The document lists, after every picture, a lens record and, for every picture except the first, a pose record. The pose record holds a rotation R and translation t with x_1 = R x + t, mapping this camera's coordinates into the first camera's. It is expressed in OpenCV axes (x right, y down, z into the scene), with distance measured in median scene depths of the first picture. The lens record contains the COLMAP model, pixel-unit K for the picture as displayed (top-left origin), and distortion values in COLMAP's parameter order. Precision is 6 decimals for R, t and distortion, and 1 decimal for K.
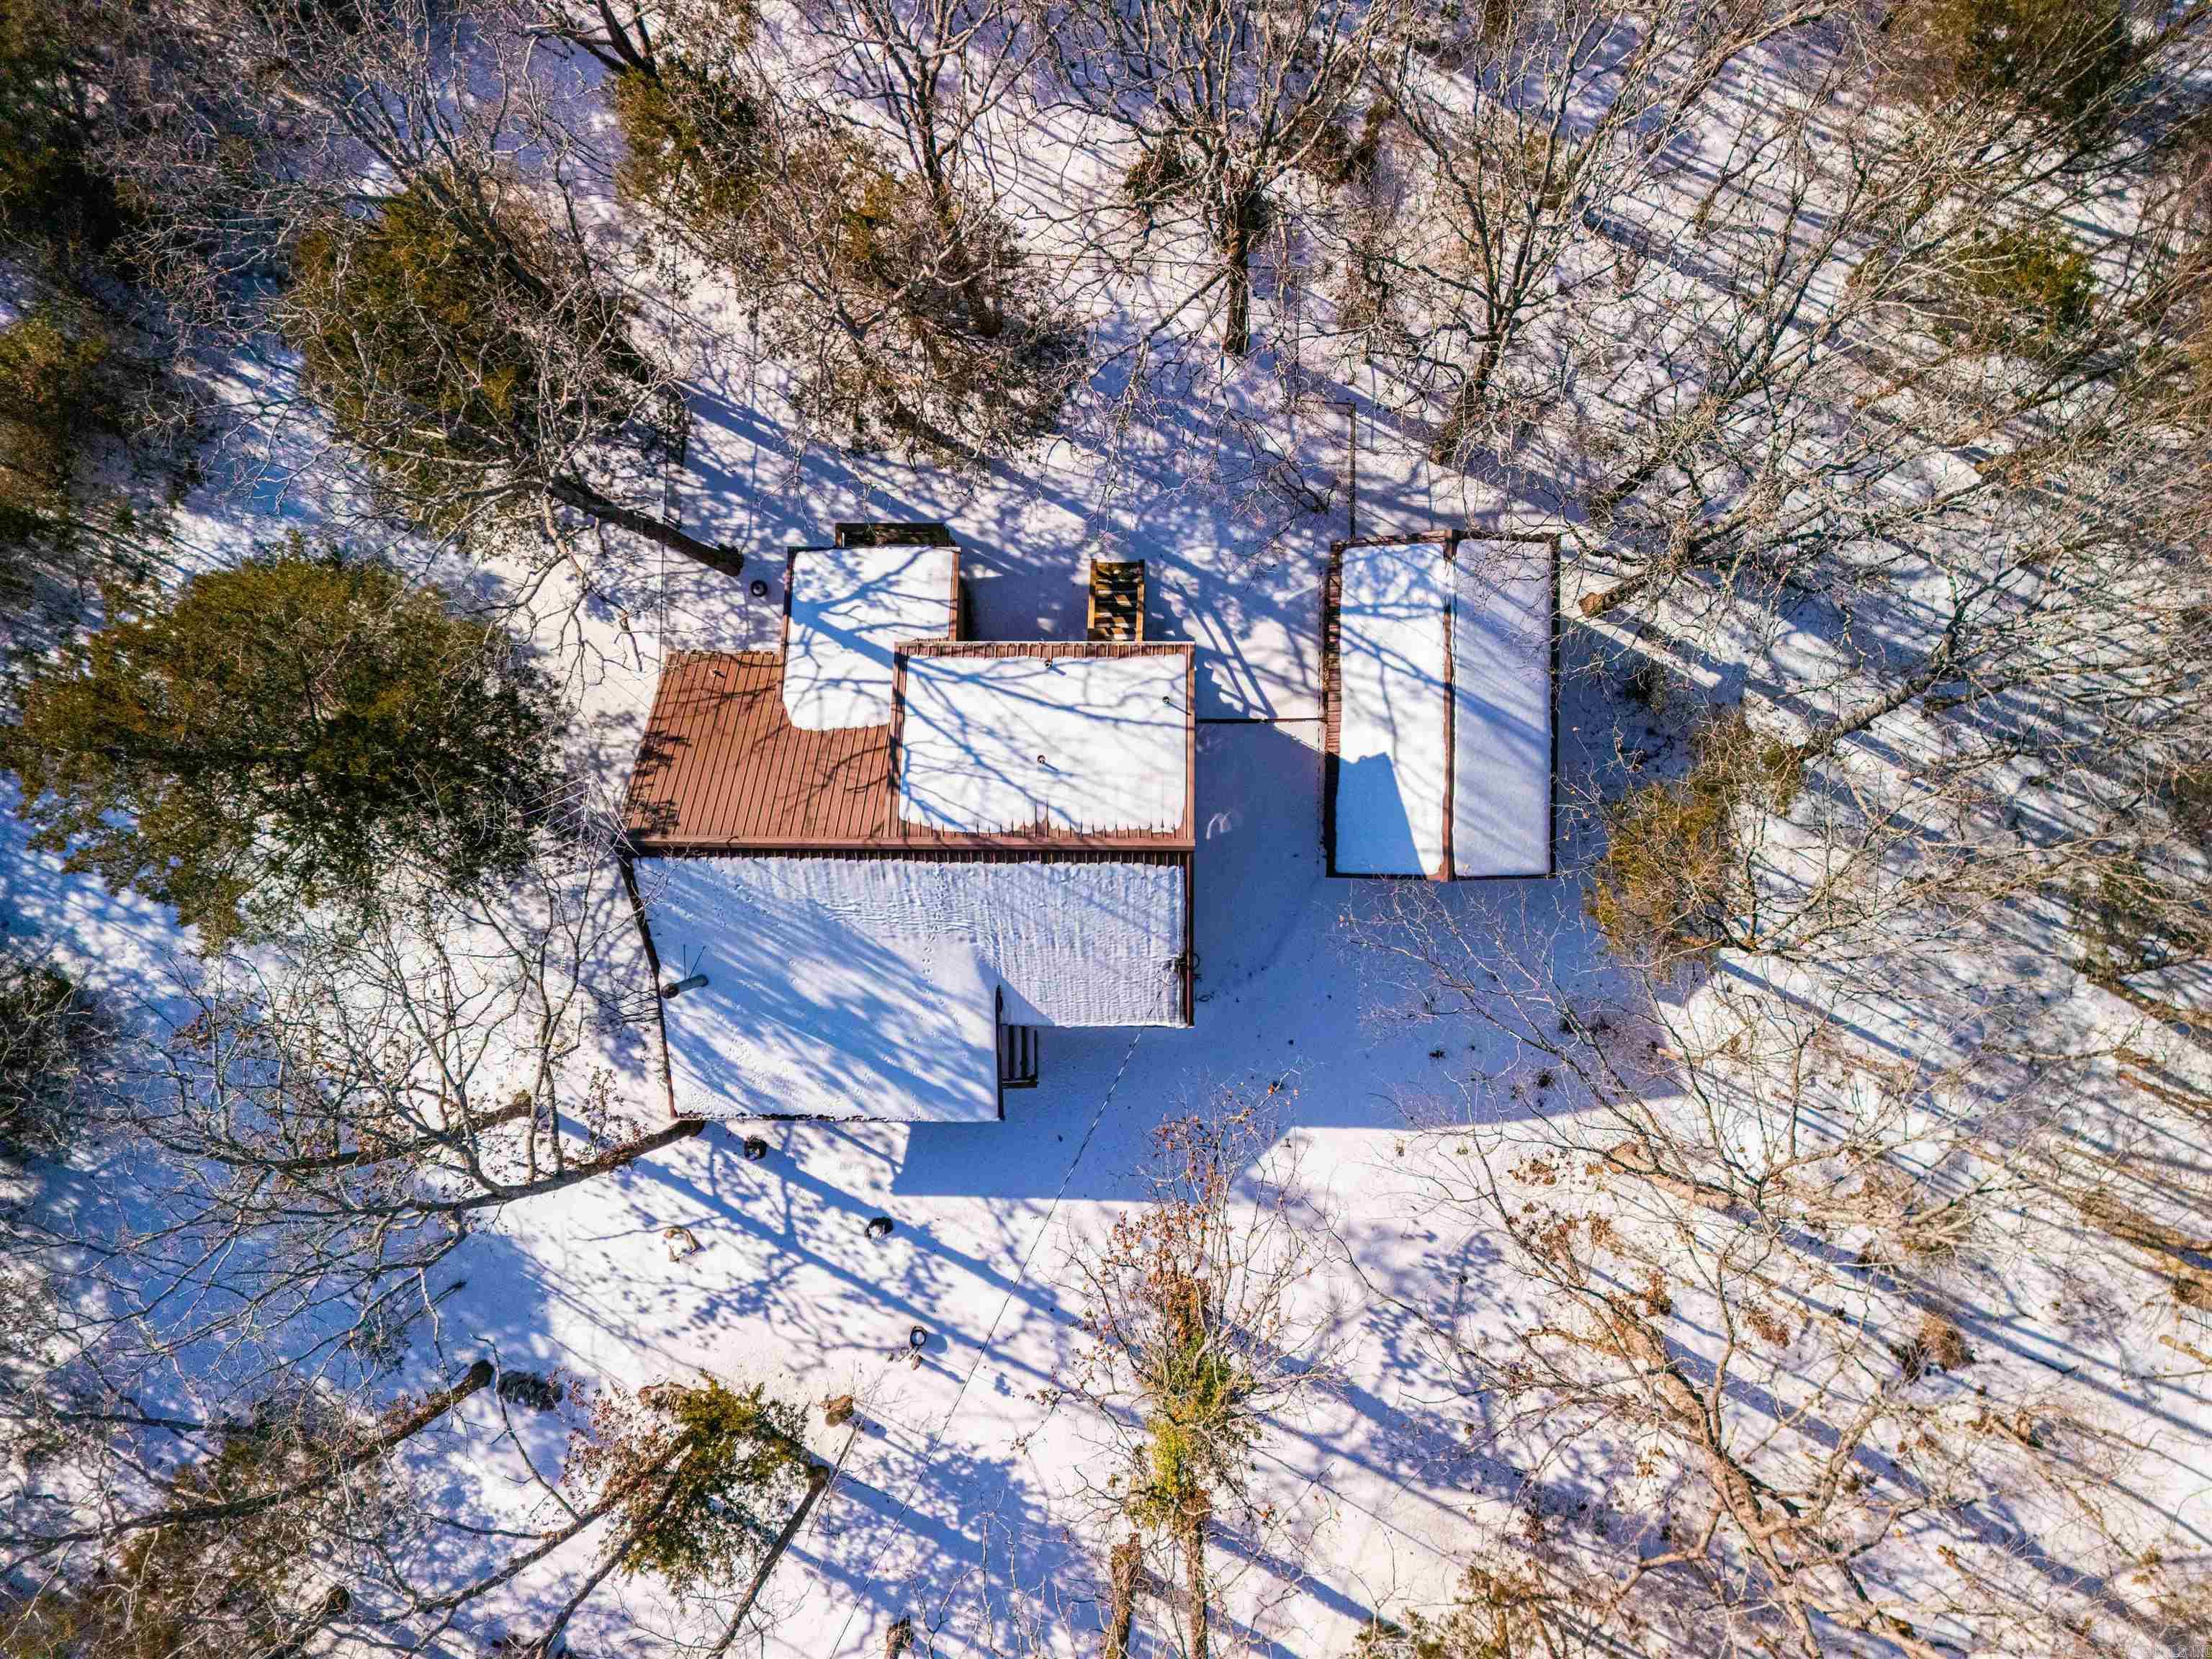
lens RADIAL K [[1553.0, 0, 1106.0], [0, 1553.0, 829.5], [0, 0, 1]] dist [0.066168, -0.002002]
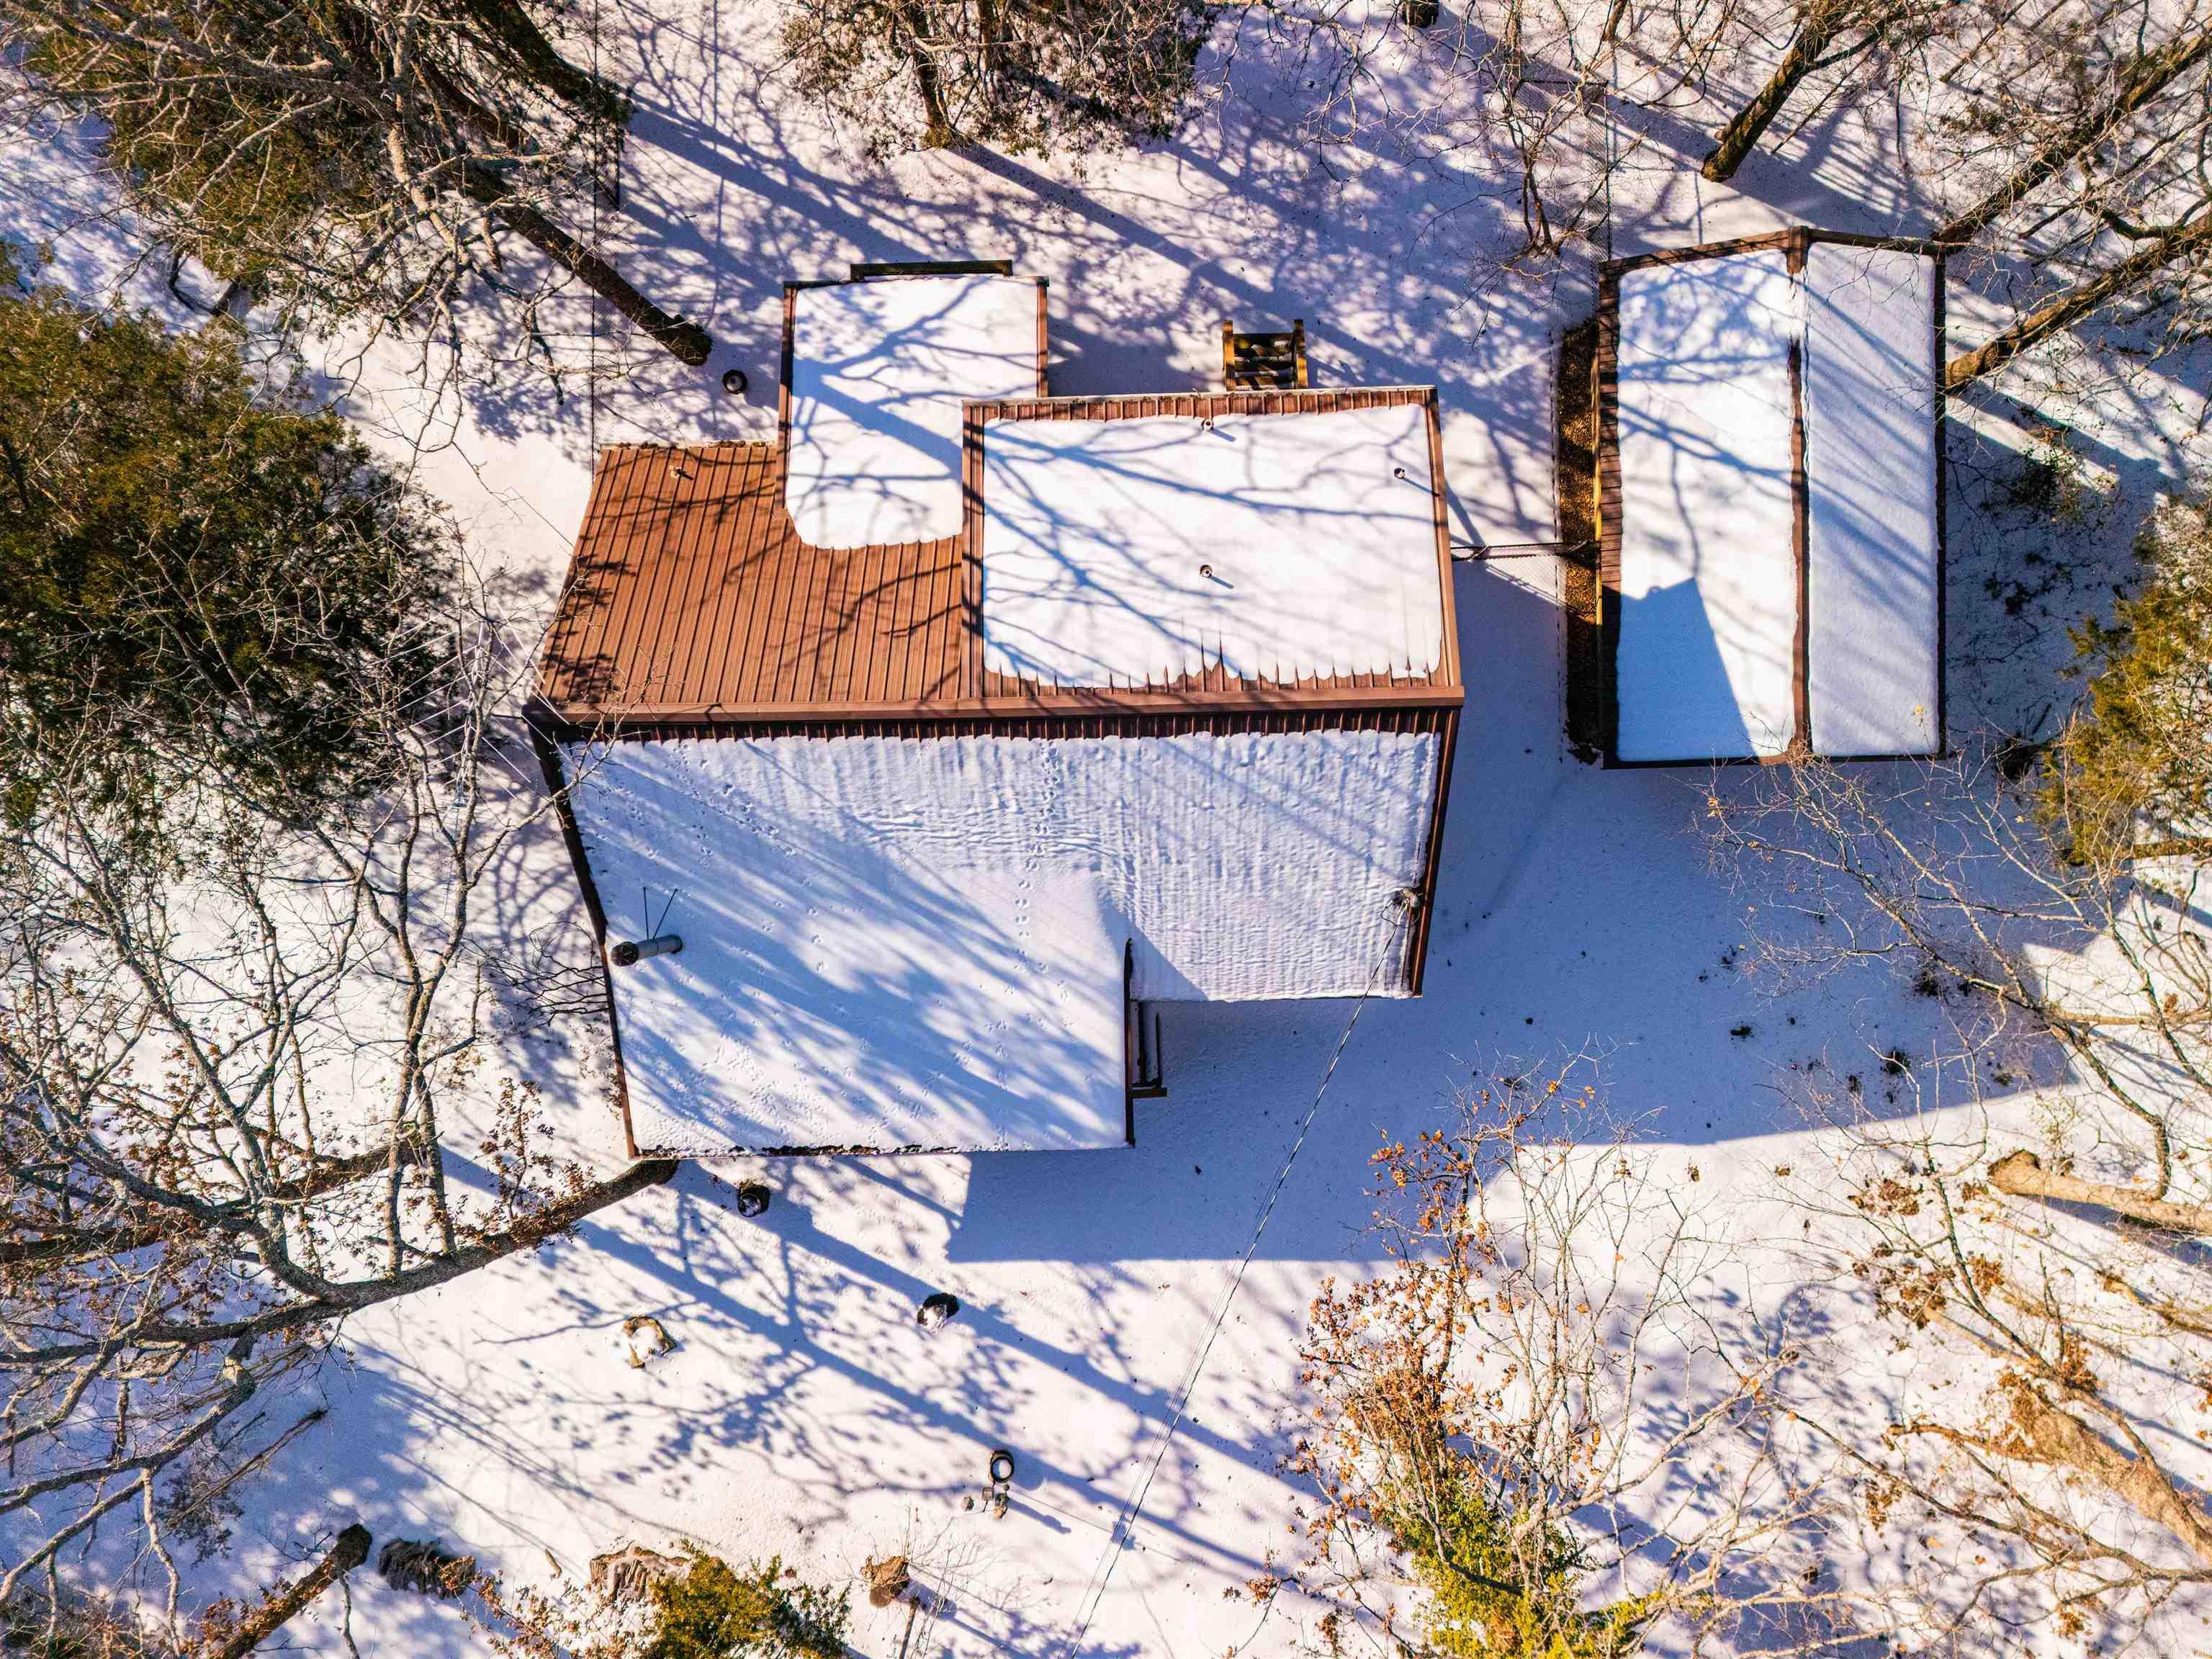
lens RADIAL K [[1664.7, 0, 1106.0], [0, 1664.7, 829.5], [0, 0, 1]] dist [0.036839, -0.004851]
pose [[0.998878, -0.024982, 0.040225, -0.096978], [0.025336, 0.999644, -0.008321, 0.055141], [-0.040003, 0.009330, 0.999156, 0.279998]]
